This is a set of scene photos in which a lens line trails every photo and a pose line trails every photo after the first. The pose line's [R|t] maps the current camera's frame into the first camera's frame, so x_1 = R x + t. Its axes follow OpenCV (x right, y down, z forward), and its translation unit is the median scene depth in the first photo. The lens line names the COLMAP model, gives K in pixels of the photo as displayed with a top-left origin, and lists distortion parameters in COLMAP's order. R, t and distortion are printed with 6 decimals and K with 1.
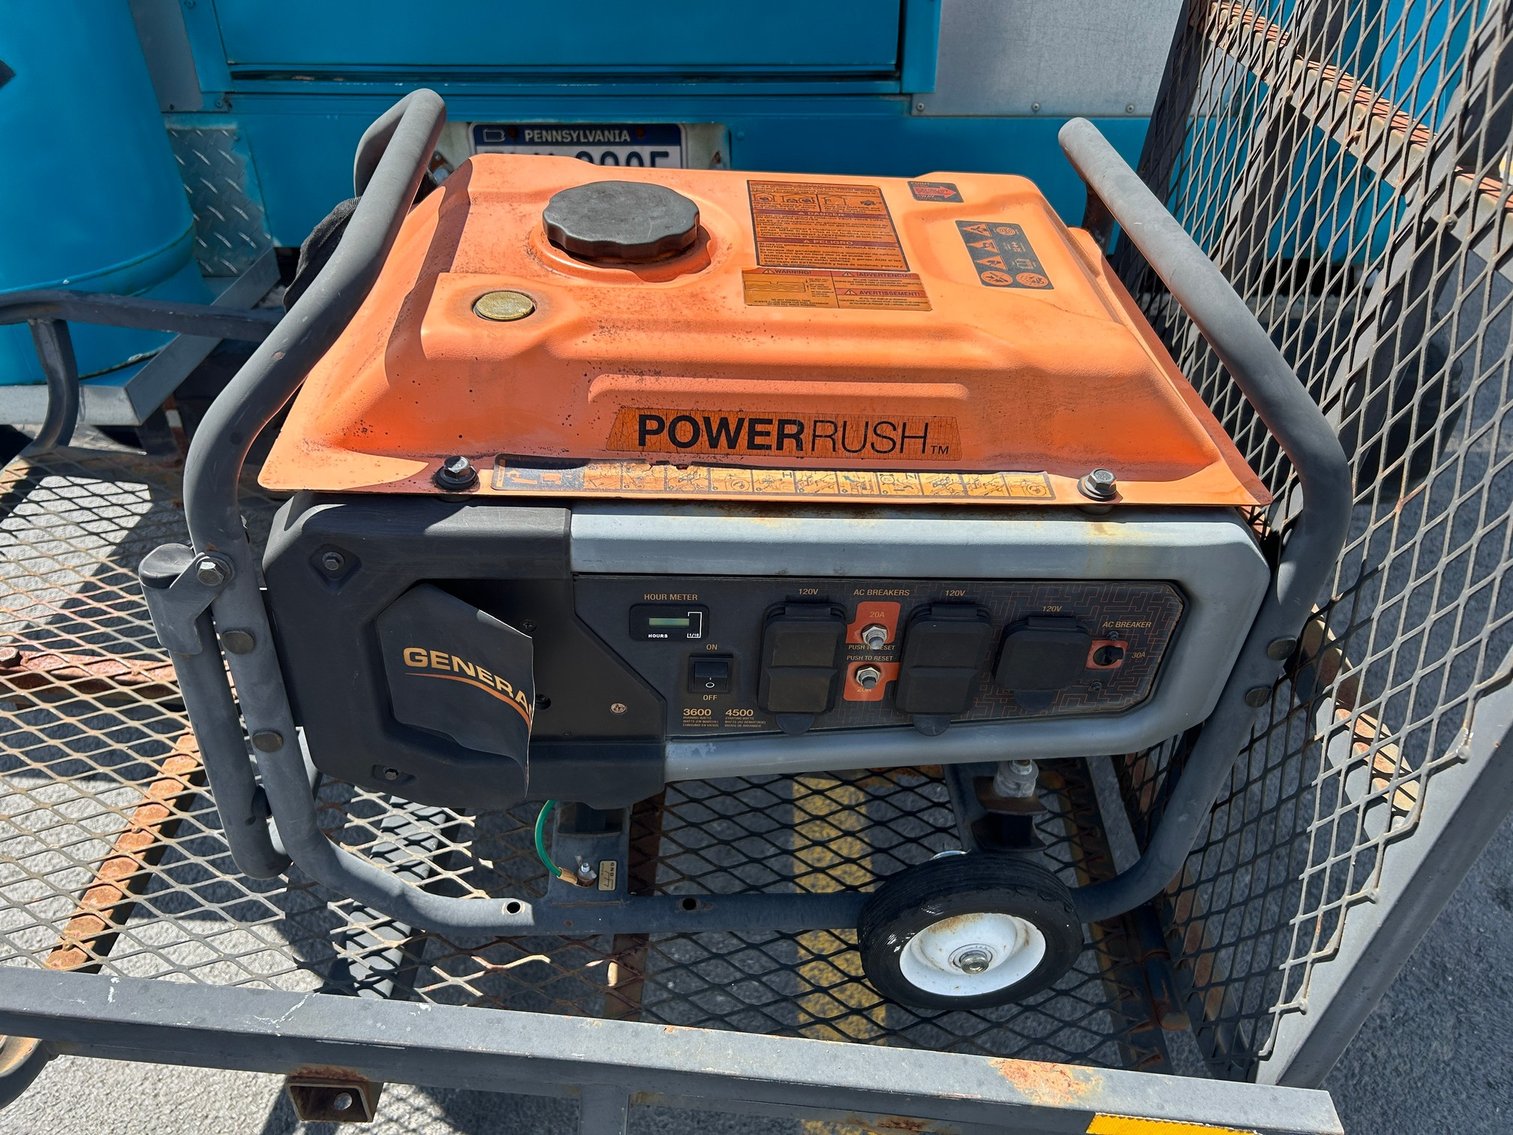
lens RADIAL K [[1126.1, 0, 747.8], [0, 1126.1, 574.8], [0, 0, 1]] dist [0.074549, -0.093637]
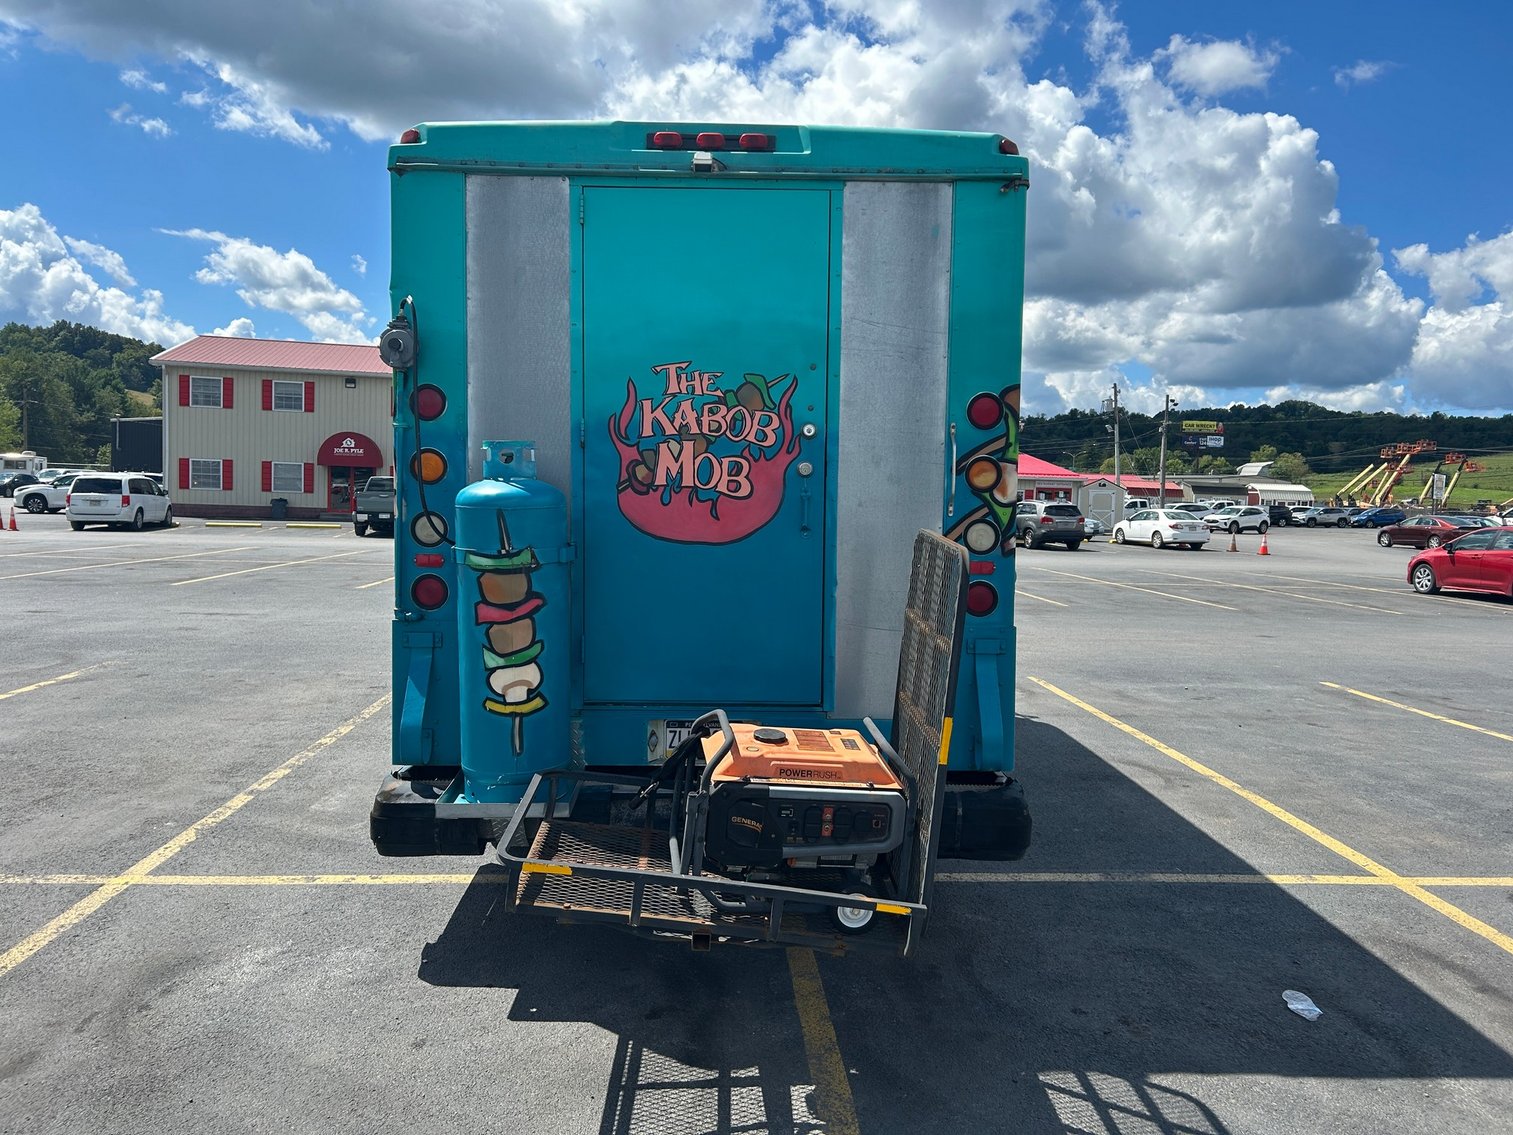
lens RADIAL K [[1126.1, 0, 747.8], [0, 1126.1, 574.8], [0, 0, 1]] dist [0.074549, -0.093637]
pose [[0.997419, 0.013637, 0.070490, -0.582887], [0.022953, 0.869705, -0.493038, 1.528692], [-0.068029, 0.493383, 0.867148, -3.662007]]
